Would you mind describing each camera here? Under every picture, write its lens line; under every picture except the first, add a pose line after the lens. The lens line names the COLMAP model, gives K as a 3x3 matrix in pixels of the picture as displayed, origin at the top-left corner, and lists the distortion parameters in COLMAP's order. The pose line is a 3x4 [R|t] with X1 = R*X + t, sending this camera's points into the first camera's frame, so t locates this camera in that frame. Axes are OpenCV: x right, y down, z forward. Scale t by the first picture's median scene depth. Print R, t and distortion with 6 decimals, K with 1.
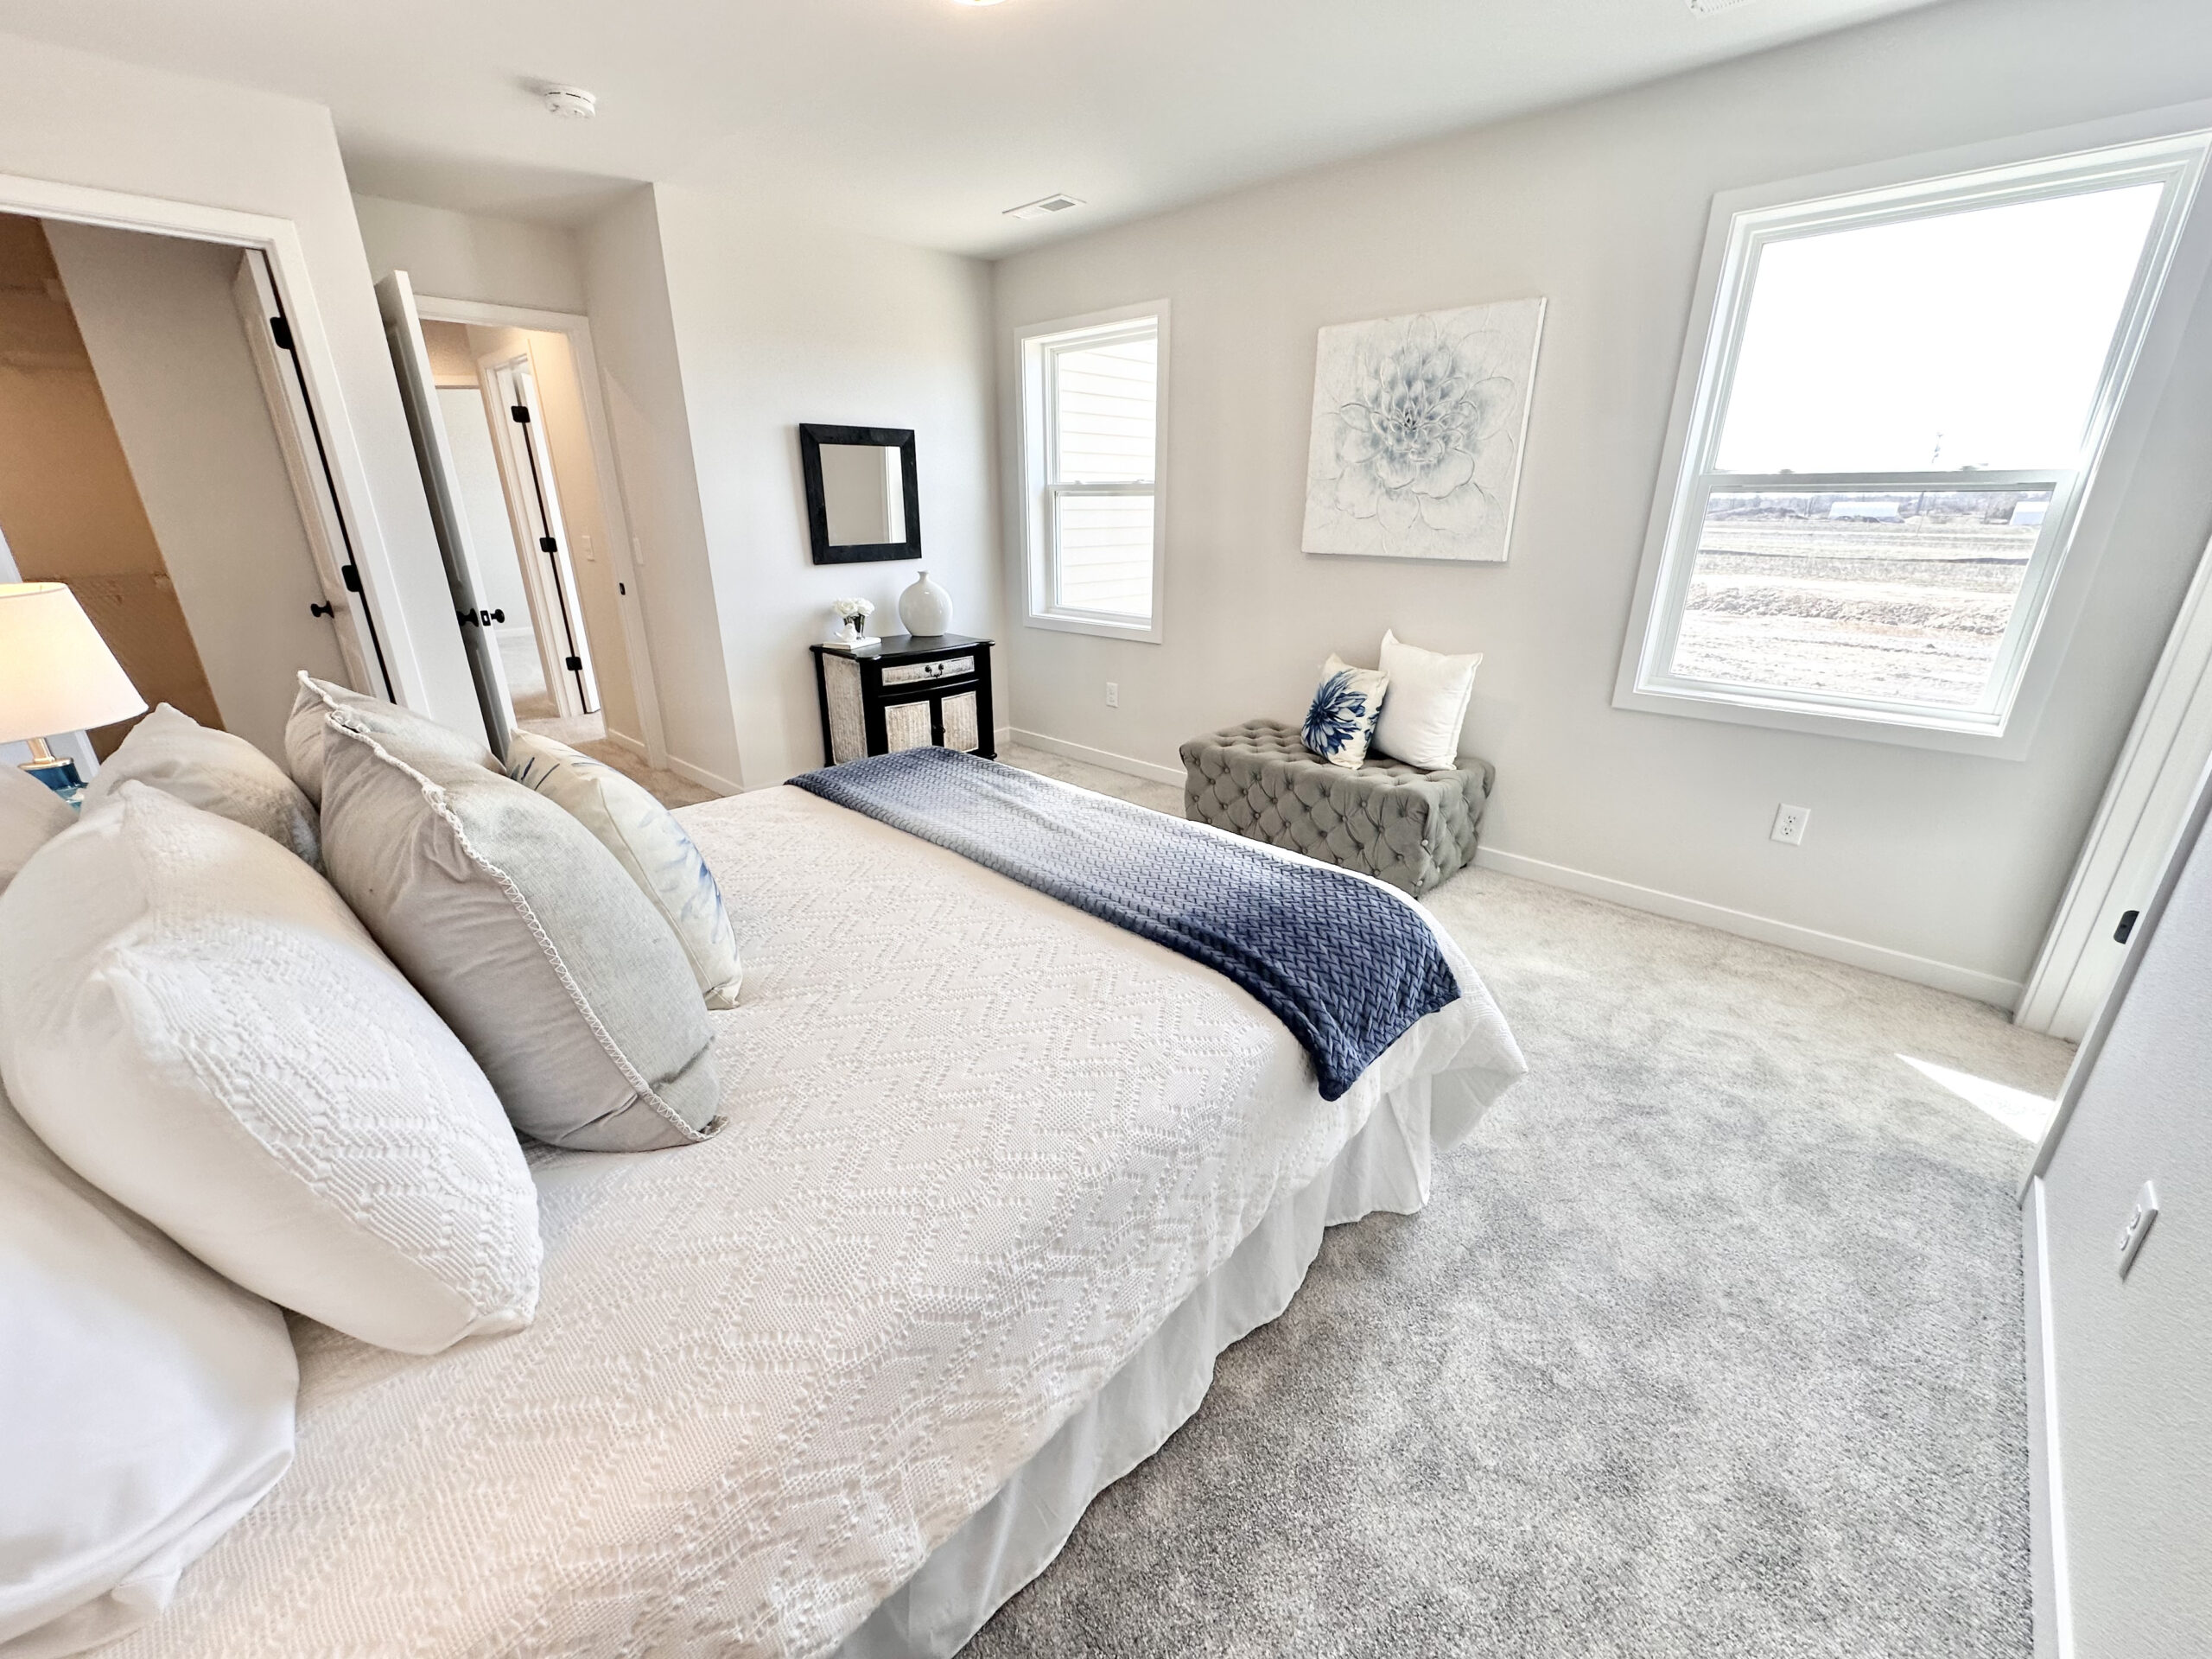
lens RADIAL K [[879.8, 0, 1104.5], [0, 879.8, 823.6], [0, 0, 1]] dist [-0.003119, 0.000309]
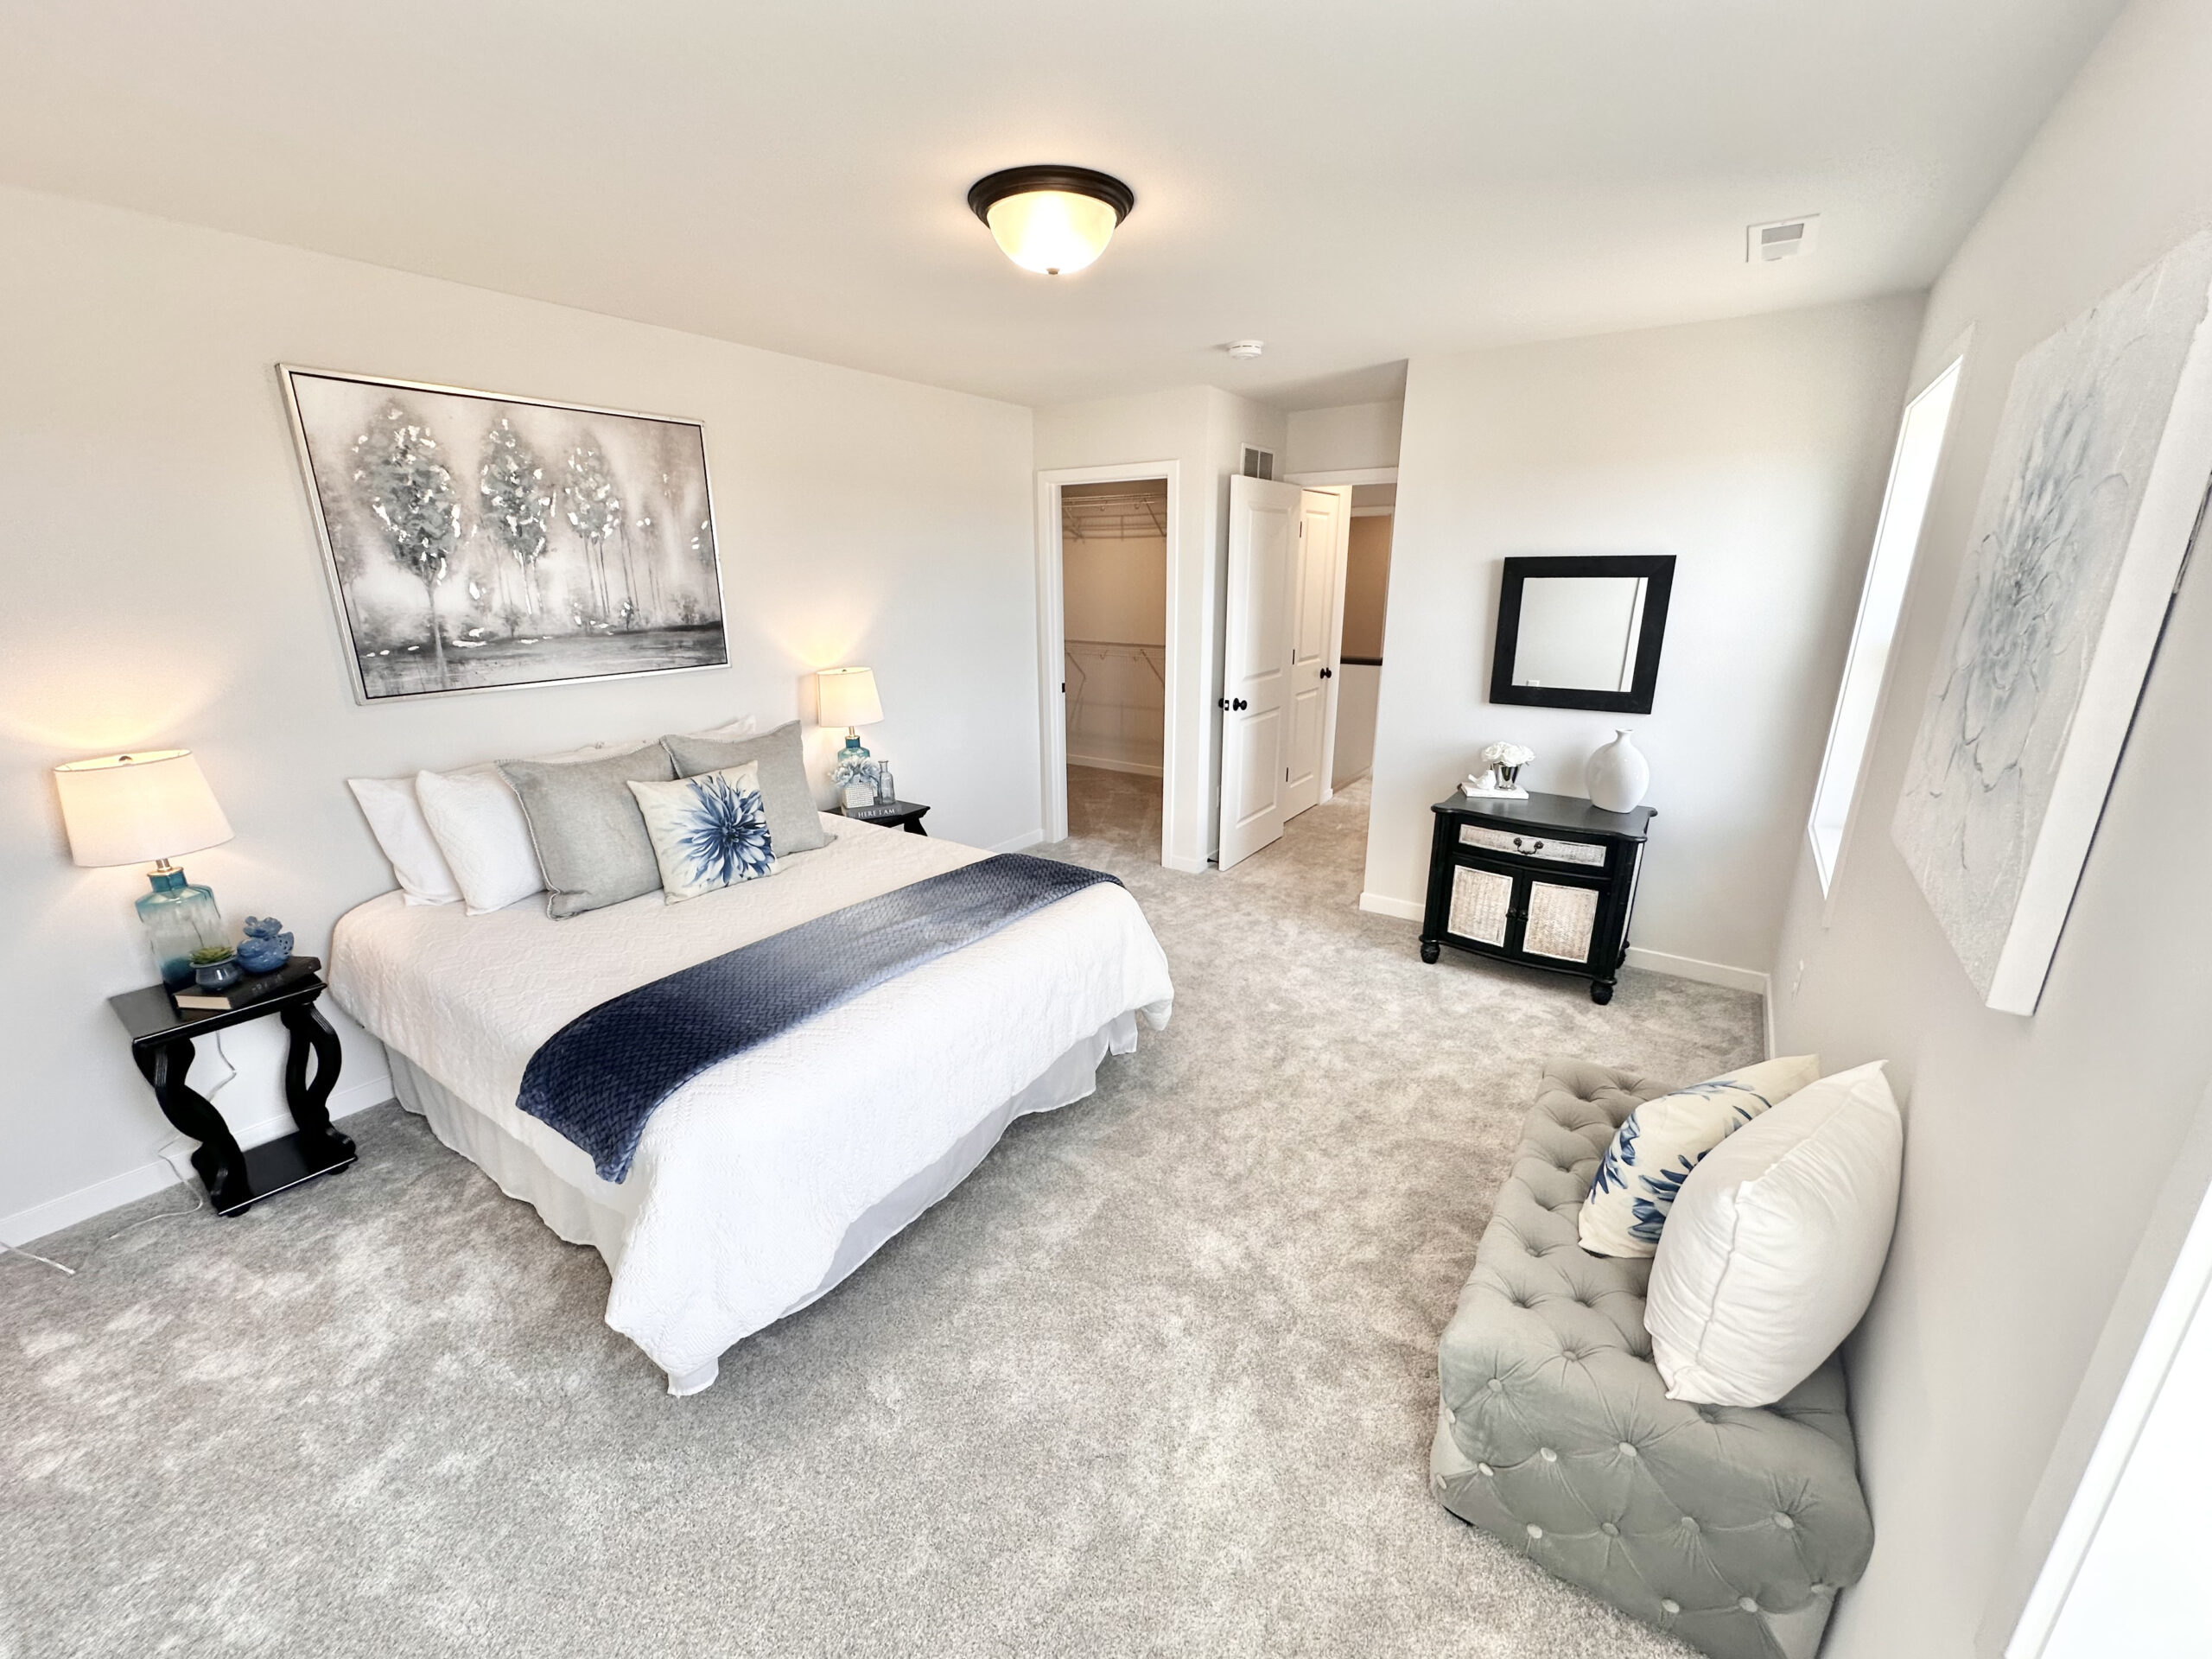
lens RADIAL K [[879.8, 0, 1055.2], [0, 879.8, 812.2], [0, 0, 1]] dist [-0.003119, 0.000309]
pose [[0.132287, 0.260352, -0.956408, 0.519116], [-0.339591, 0.918398, 0.203034, -0.220144], [0.931224, 0.297929, 0.209905, 0.413549]]
